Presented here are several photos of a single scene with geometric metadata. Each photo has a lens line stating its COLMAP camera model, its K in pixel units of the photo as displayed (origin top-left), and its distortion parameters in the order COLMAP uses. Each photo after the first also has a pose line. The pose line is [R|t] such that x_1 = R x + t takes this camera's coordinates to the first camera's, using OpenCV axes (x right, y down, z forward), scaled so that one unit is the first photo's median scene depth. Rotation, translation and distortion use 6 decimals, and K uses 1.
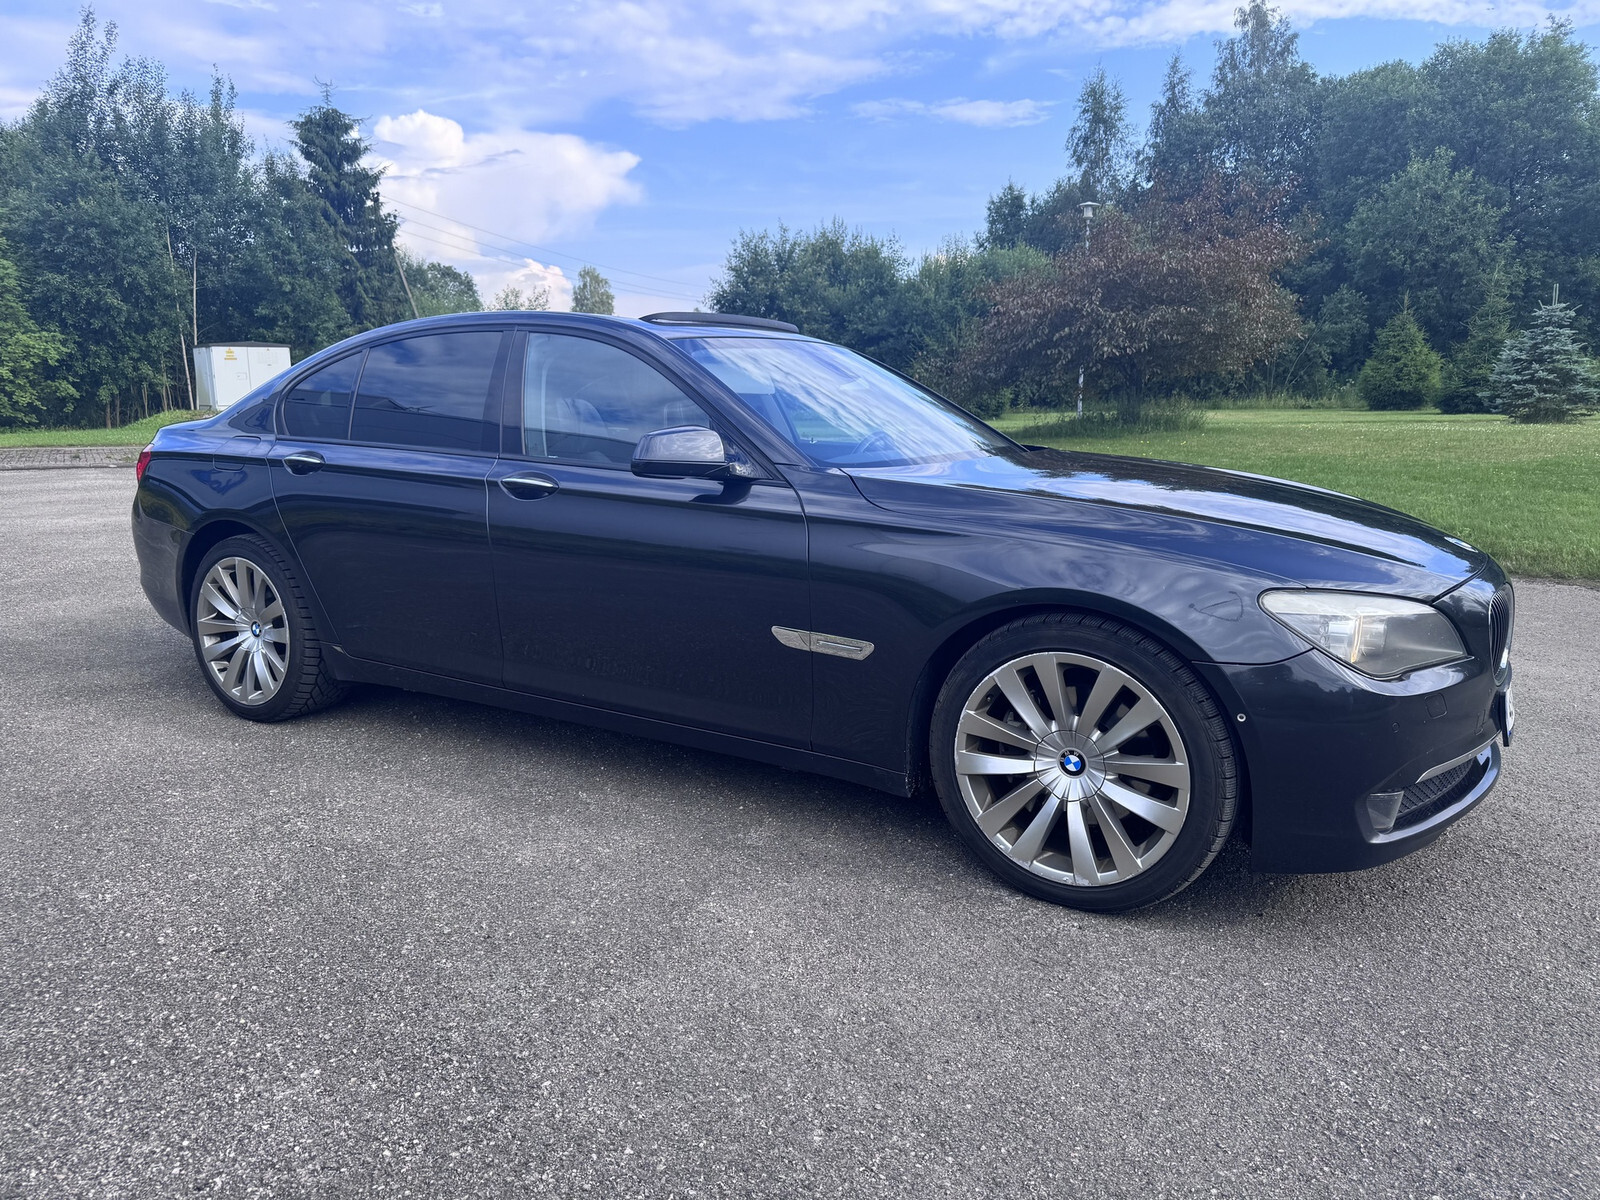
lens RADIAL K [[1111.0, 0, 789.8], [0, 1111.0, 603.0], [0, 0, 1]] dist [-0.025661, 0.003994]
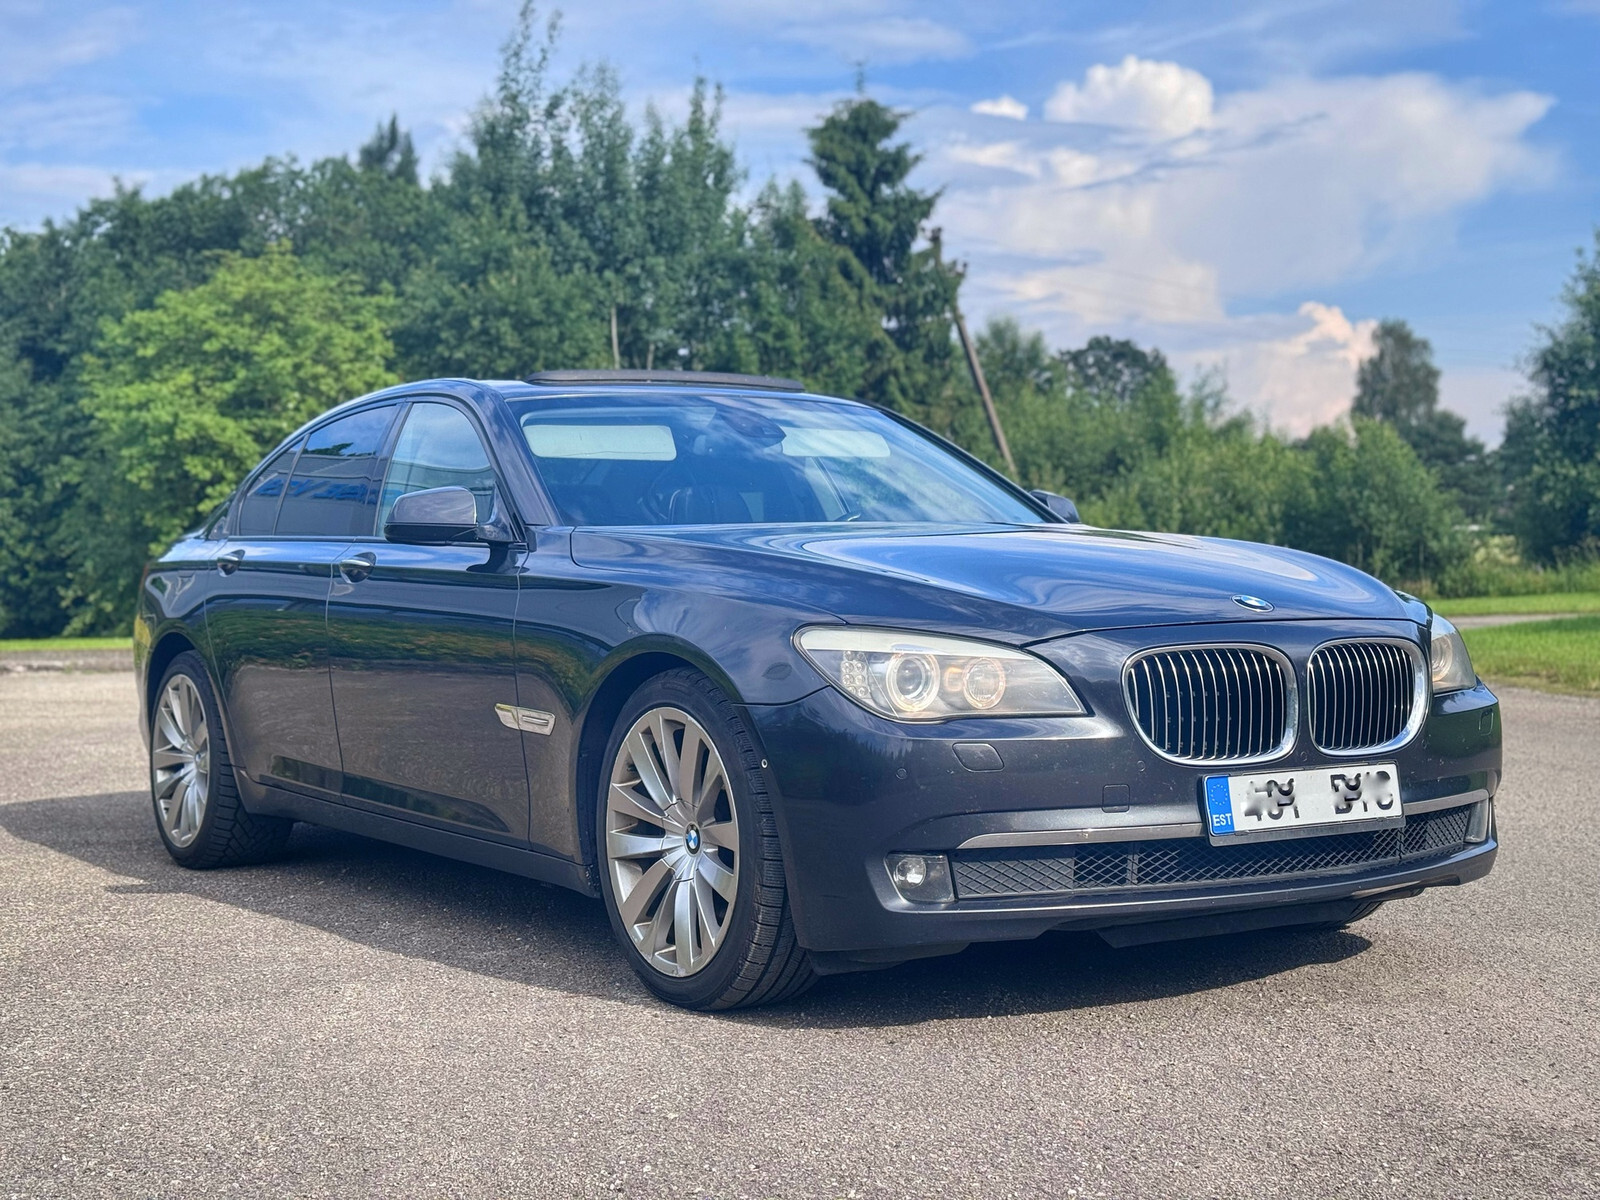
lens RADIAL K [[2188.3, 0, 804.9], [0, 2188.3, 607.0], [0, 0, 1]] dist [0.118826, 0.000000]
pose [[0.895676, -0.017490, -0.444363, 0.093427], [-0.057782, 0.986179, -0.155284, 0.019105], [0.440937, 0.164760, 0.882286, -0.044905]]
